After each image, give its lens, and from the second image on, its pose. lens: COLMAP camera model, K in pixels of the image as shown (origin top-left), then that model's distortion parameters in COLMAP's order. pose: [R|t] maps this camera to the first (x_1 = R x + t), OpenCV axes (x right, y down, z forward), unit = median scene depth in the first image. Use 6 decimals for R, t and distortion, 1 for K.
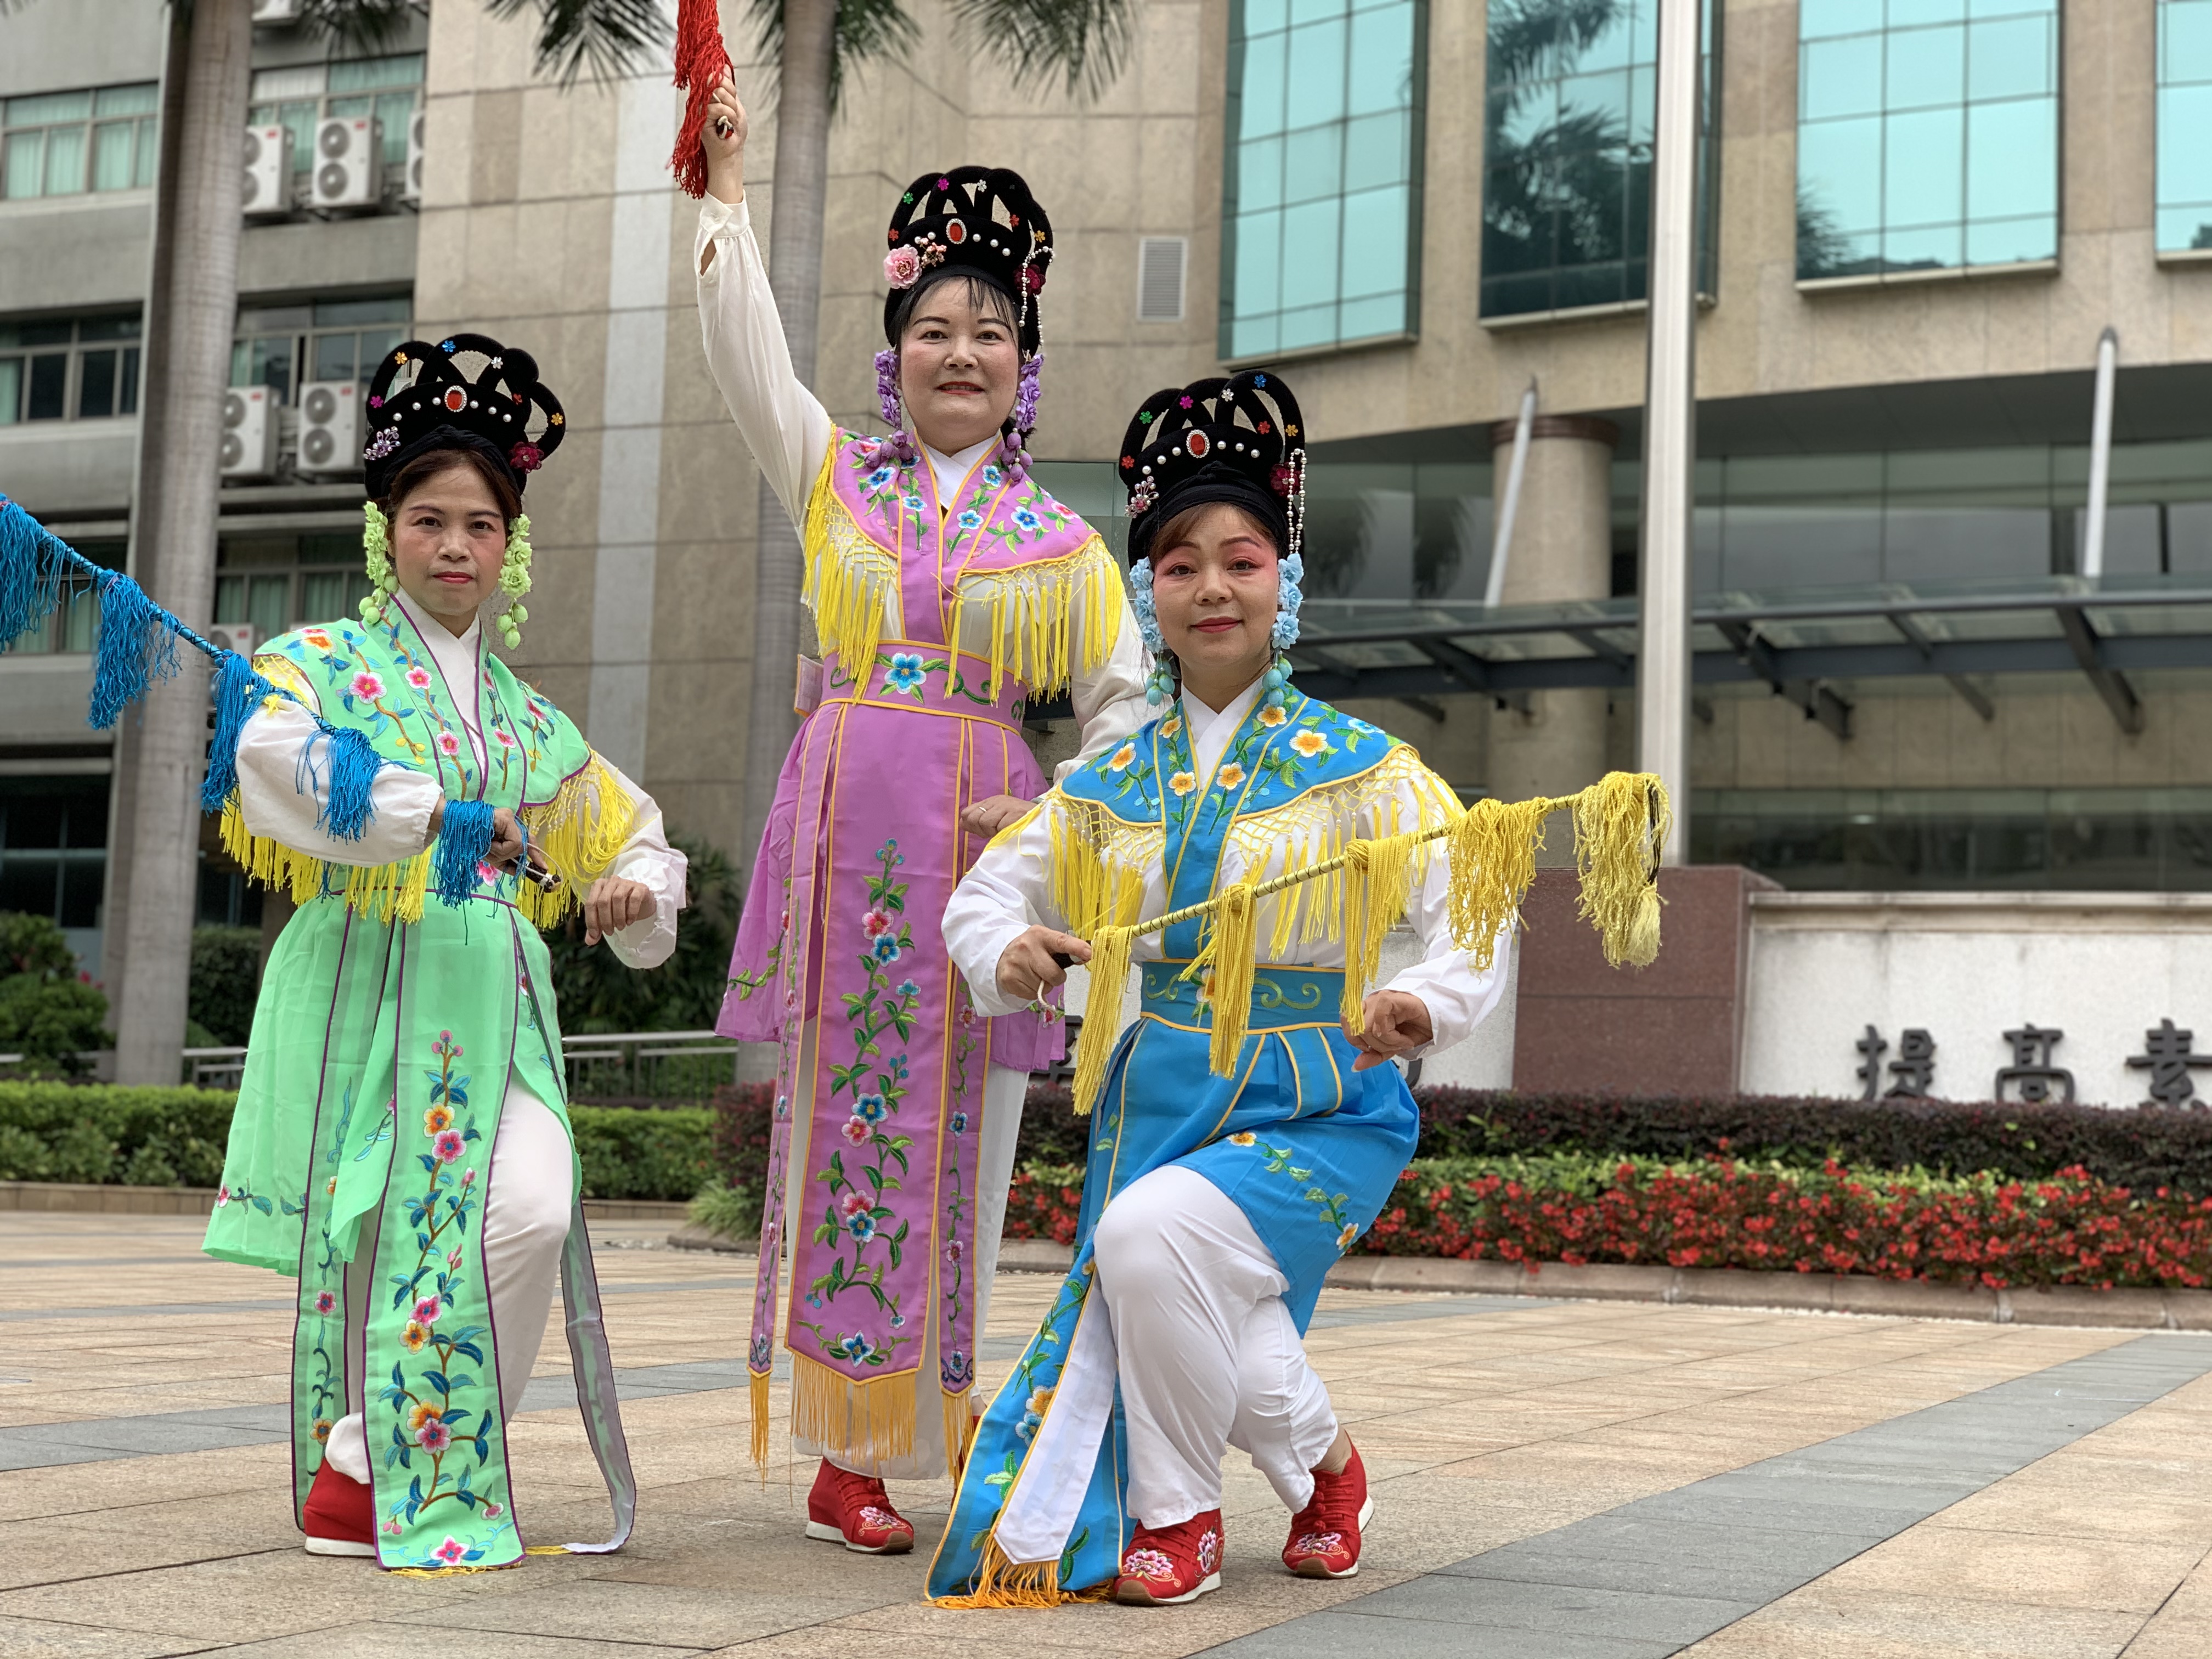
lens RADIAL K [[3349.2, 0, 1106.8], [0, 3349.2, 784.5], [0, 0, 1]] dist [0.249534, -1.354833]
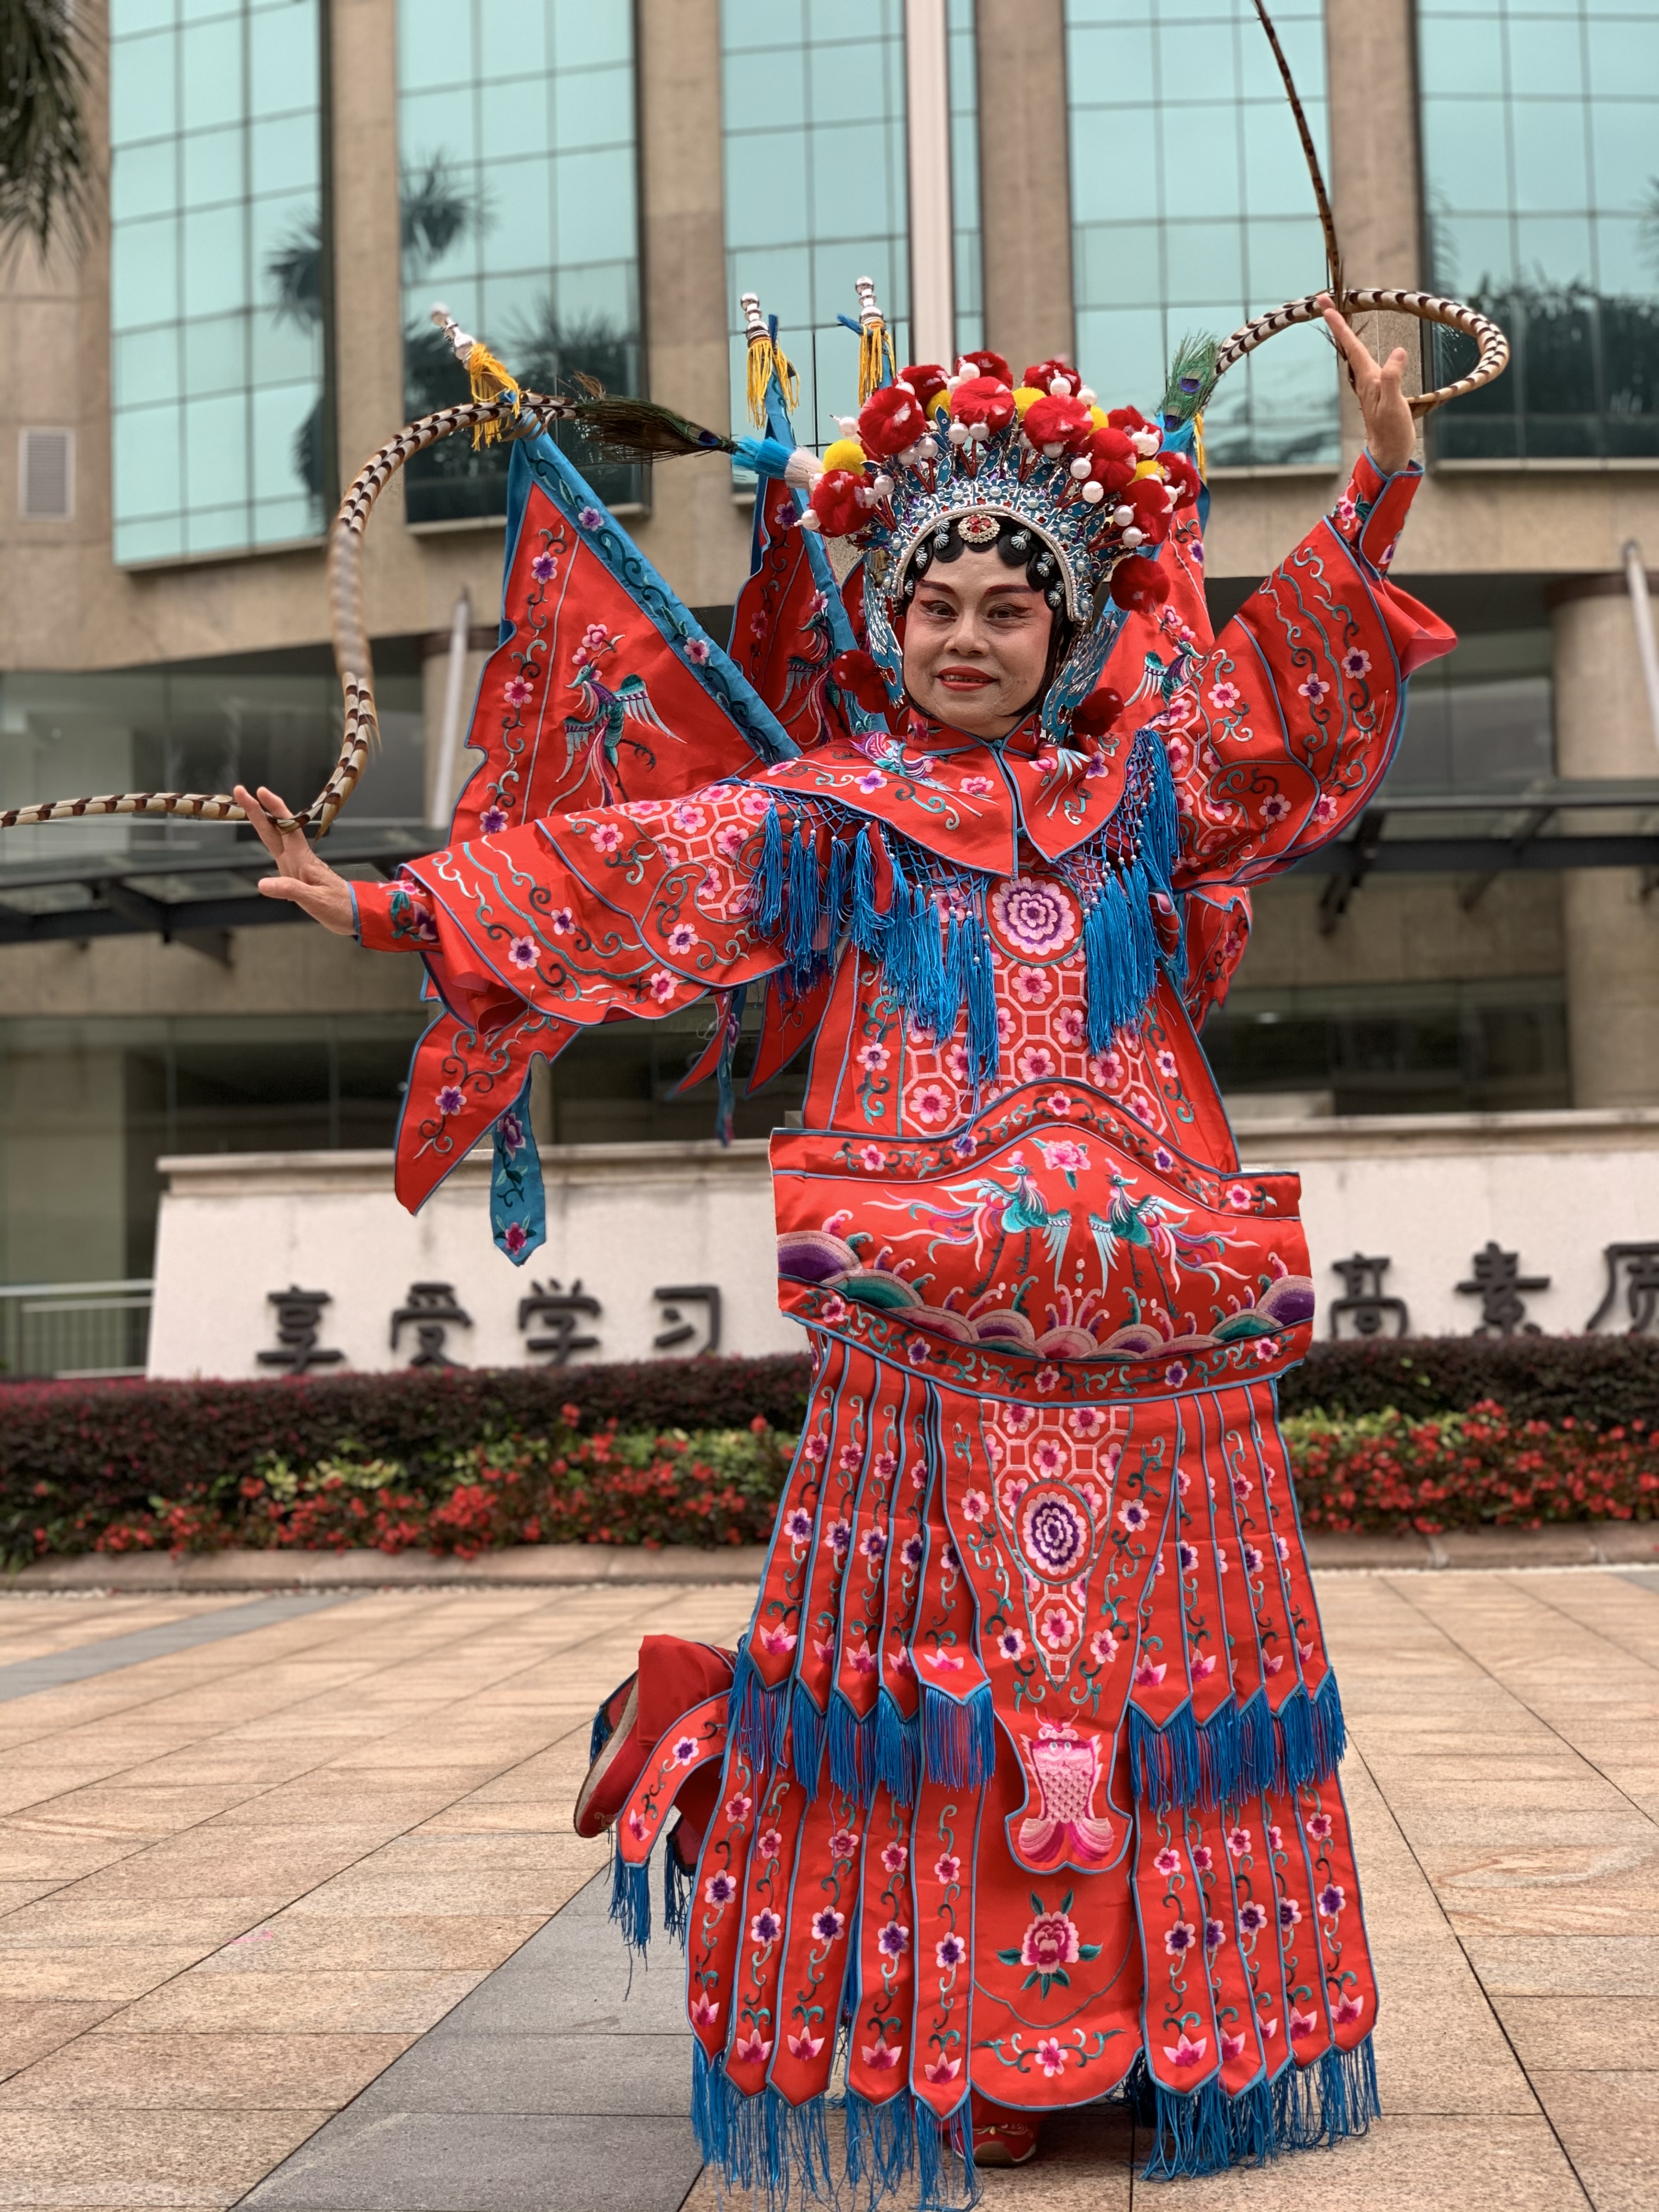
lens RADIAL K [[3345.5, 0, 829.5], [0, 3345.5, 1106.0], [0, 0, 1]] dist [0.020308, -0.001760]
pose [[0.955141, -0.032208, 0.294396, -0.156618], [0.022896, 0.999124, 0.035024, -0.008777], [-0.295266, -0.026713, 0.955042, 0.128815]]
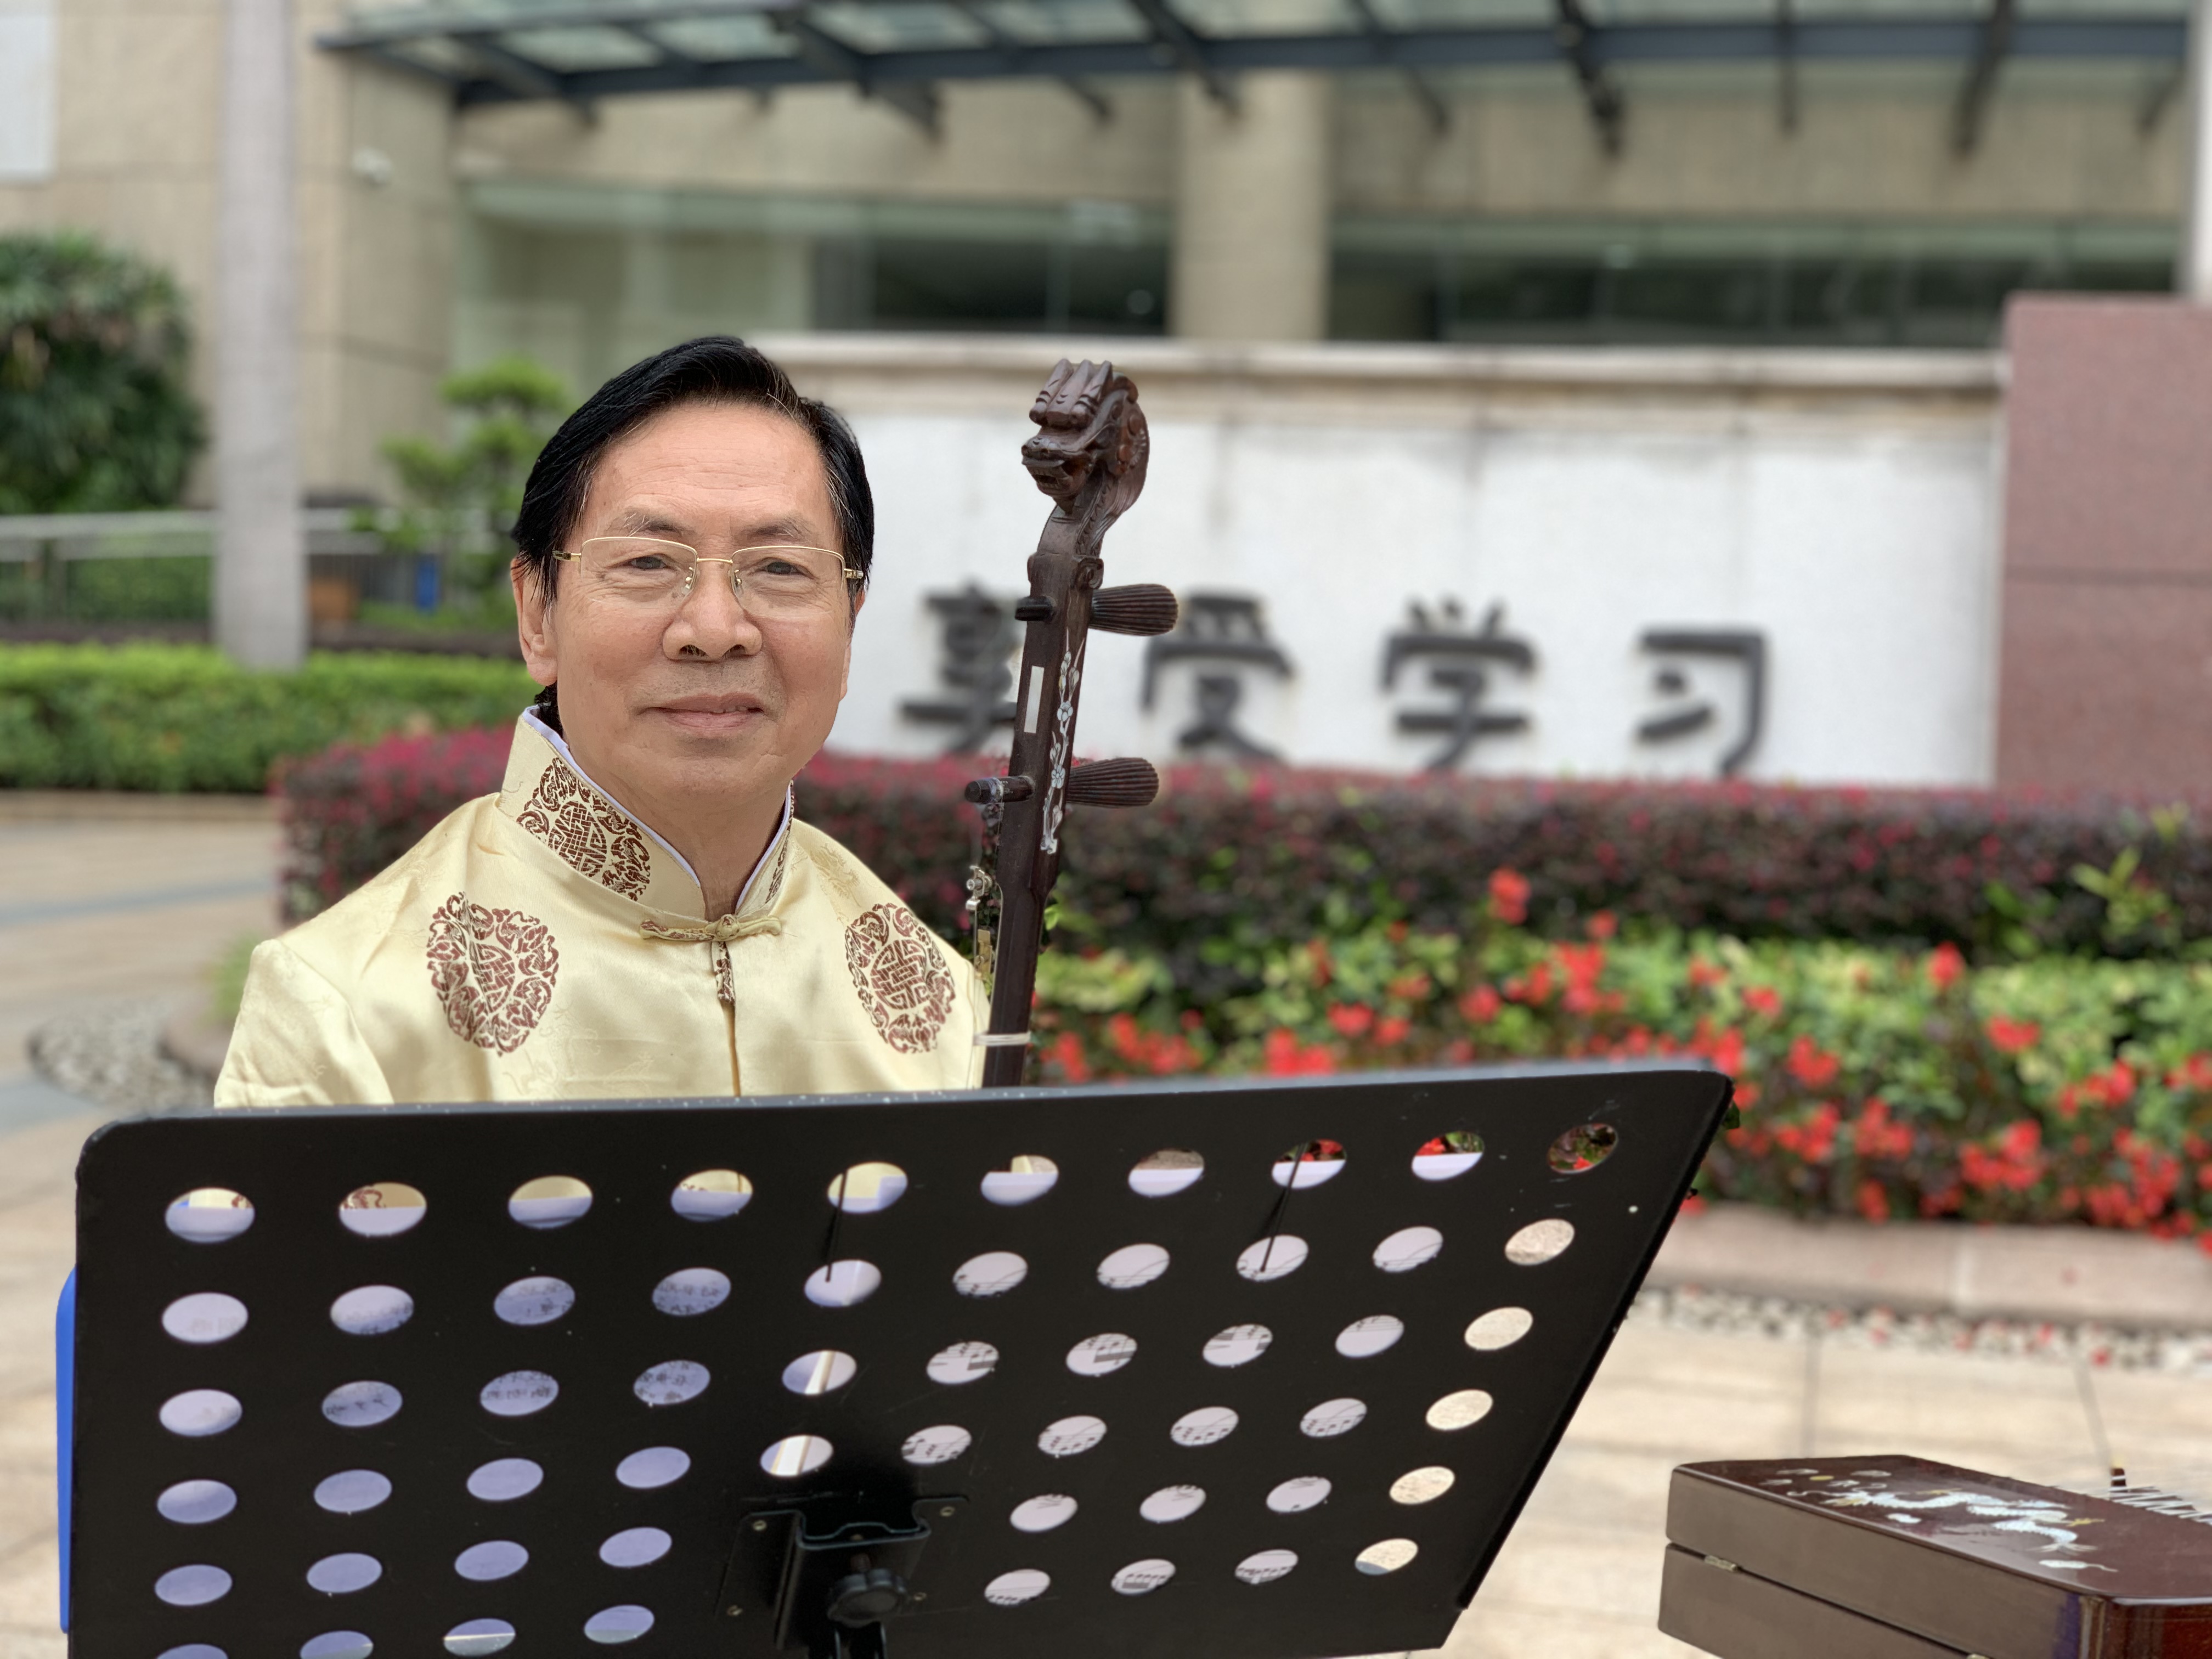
lens RADIAL K [[3345.5, 0, 1106.0], [0, 3345.5, 829.5], [0, 0, 1]] dist [0.020308, -0.001760]
pose [[0.985840, -0.006278, 0.167571, -0.087681], [-0.023711, 0.984039, 0.176364, 0.018905], [-0.166004, -0.177840, 0.969957, 0.584601]]
